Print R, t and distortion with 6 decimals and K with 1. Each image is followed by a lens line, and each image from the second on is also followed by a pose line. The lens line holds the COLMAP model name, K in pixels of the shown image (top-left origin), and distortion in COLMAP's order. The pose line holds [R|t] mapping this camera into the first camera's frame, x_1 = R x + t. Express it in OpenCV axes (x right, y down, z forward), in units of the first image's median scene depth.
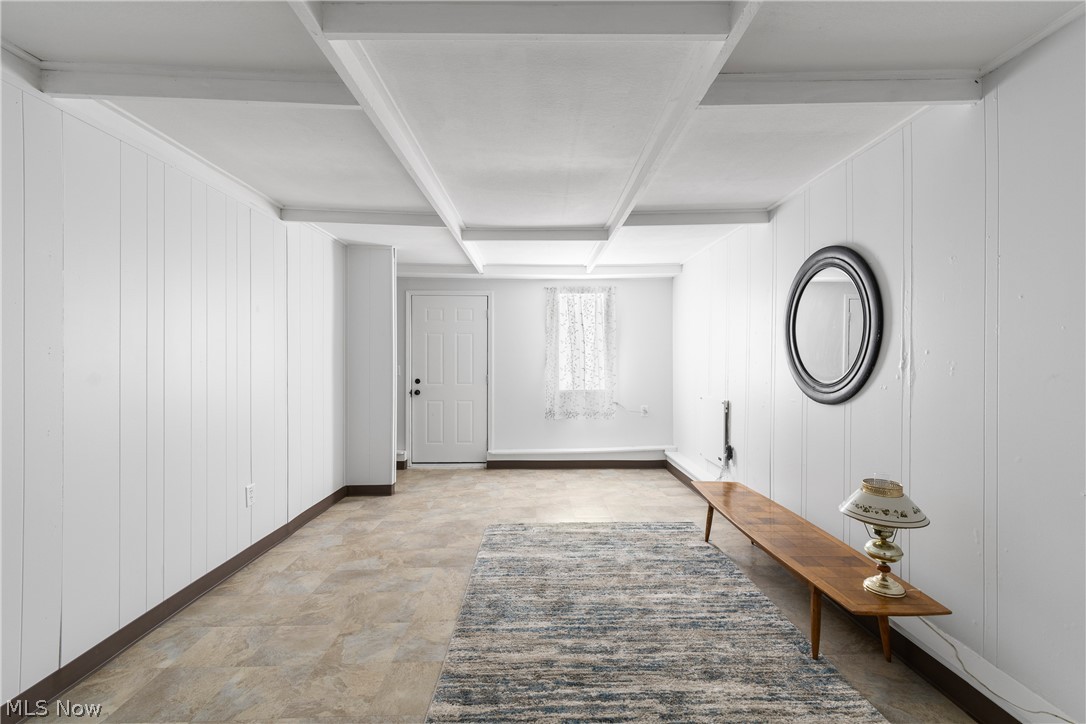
lens RADIAL K [[474.7, 0, 550.6], [0, 474.7, 360.6], [0, 0, 1]] dist [0.000541, -0.000009]
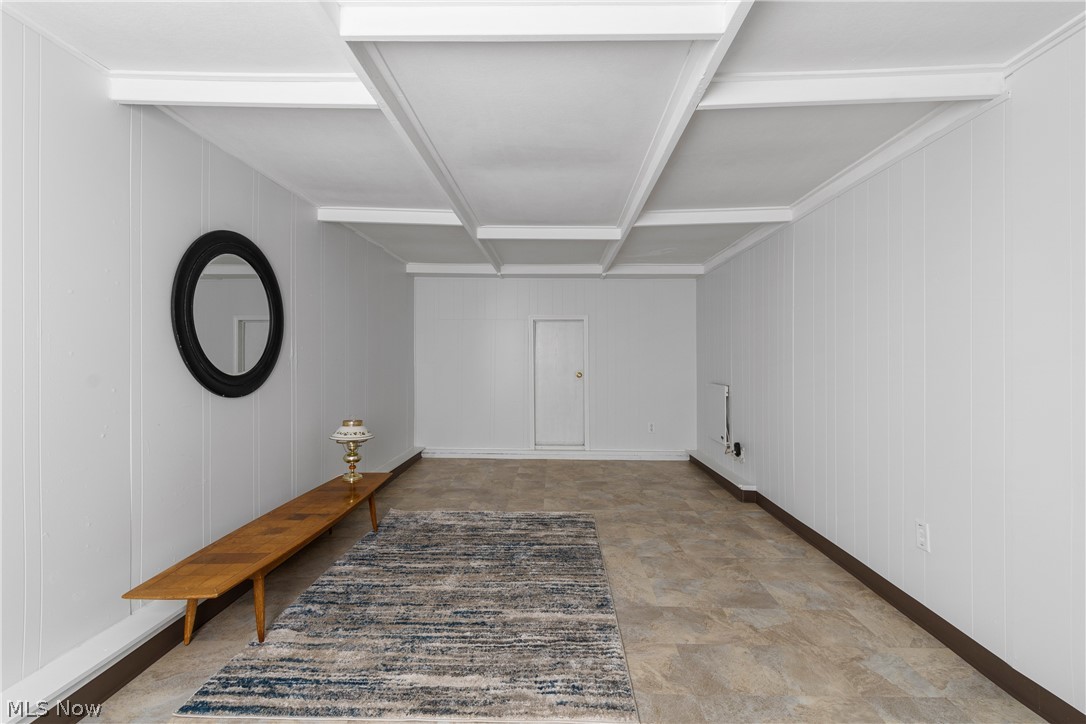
lens RADIAL K [[474.7, 0, 550.6], [0, 474.7, 360.6], [0, 0, 1]] dist [0.000541, -0.000009]
pose [[-0.999090, -0.003520, 0.042504, -0.092981], [-0.003212, 0.999968, 0.007319, 0.008387], [-0.042529, 0.007176, -0.999069, 1.945149]]
